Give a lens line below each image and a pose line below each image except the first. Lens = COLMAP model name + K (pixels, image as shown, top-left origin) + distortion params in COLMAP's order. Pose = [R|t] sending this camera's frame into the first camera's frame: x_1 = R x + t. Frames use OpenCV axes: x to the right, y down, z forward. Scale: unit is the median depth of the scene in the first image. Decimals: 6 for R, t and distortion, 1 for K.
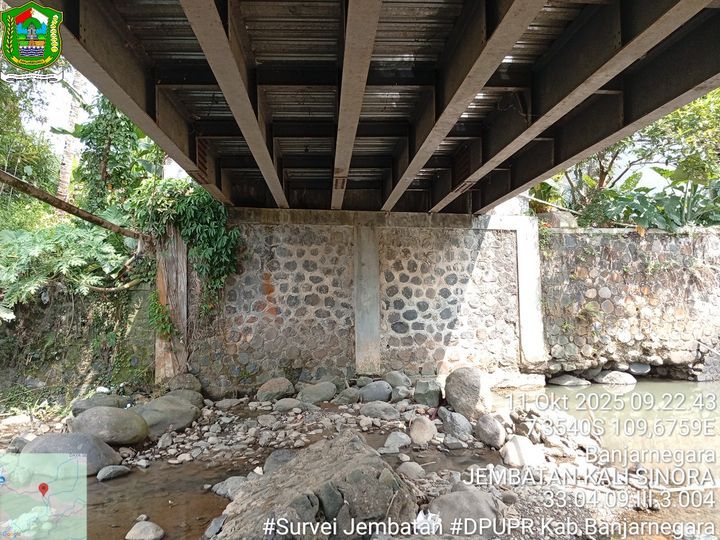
lens RADIAL K [[551.2, 0, 360.0], [0, 551.2, 270.0], [0, 0, 1]] dist [0.115237, -0.226085]
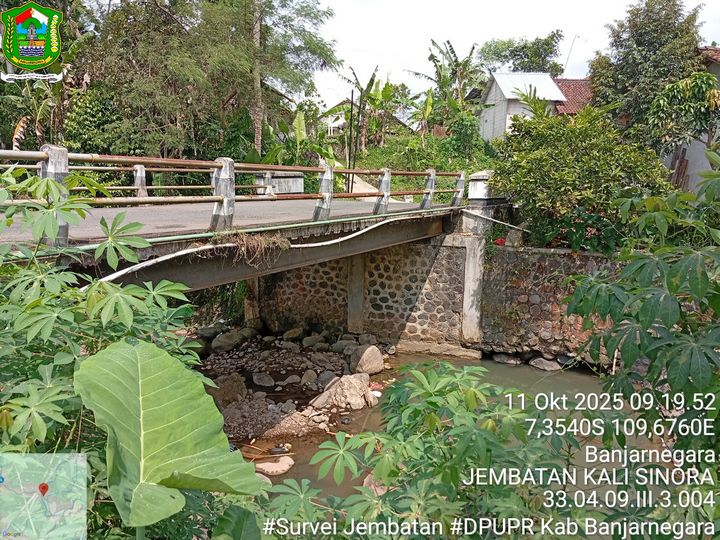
lens RADIAL K [[551.2, 0, 360.0], [0, 551.2, 270.0], [0, 0, 1]] dist [0.115237, -0.226085]
pose [[0.841331, 0.111268, -0.528943, 0.833032], [0.006407, 0.976461, 0.215598, -0.328891], [0.540482, -0.184779, 0.820814, -0.277476]]
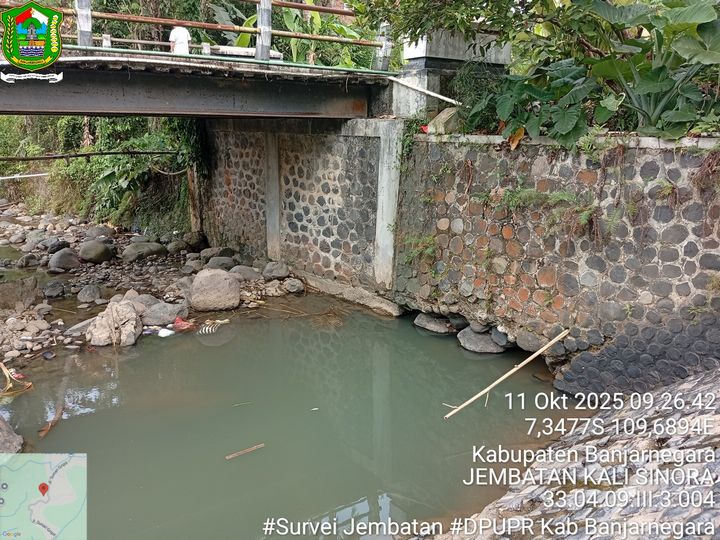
lens RADIAL K [[551.2, 0, 360.0], [0, 551.2, 270.0], [0, 0, 1]] dist [0.115237, -0.226085]
pose [[0.487443, 0.236319, -0.840567, 1.092633], [0.026814, 0.958172, 0.284933, -0.126840], [0.872743, -0.161428, 0.460718, 0.580948]]
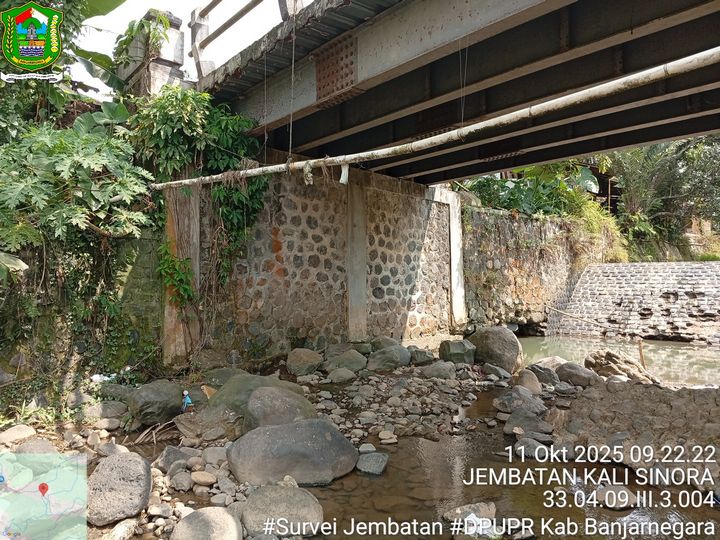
lens RADIAL K [[551.2, 0, 360.0], [0, 551.2, 270.0], [0, 0, 1]] dist [0.115237, -0.226085]
pose [[0.823174, 0.021872, 0.567368, -0.502821], [-0.038515, 0.999107, 0.017366, 0.047564], [-0.566481, -0.036147, 0.823282, 0.215818]]
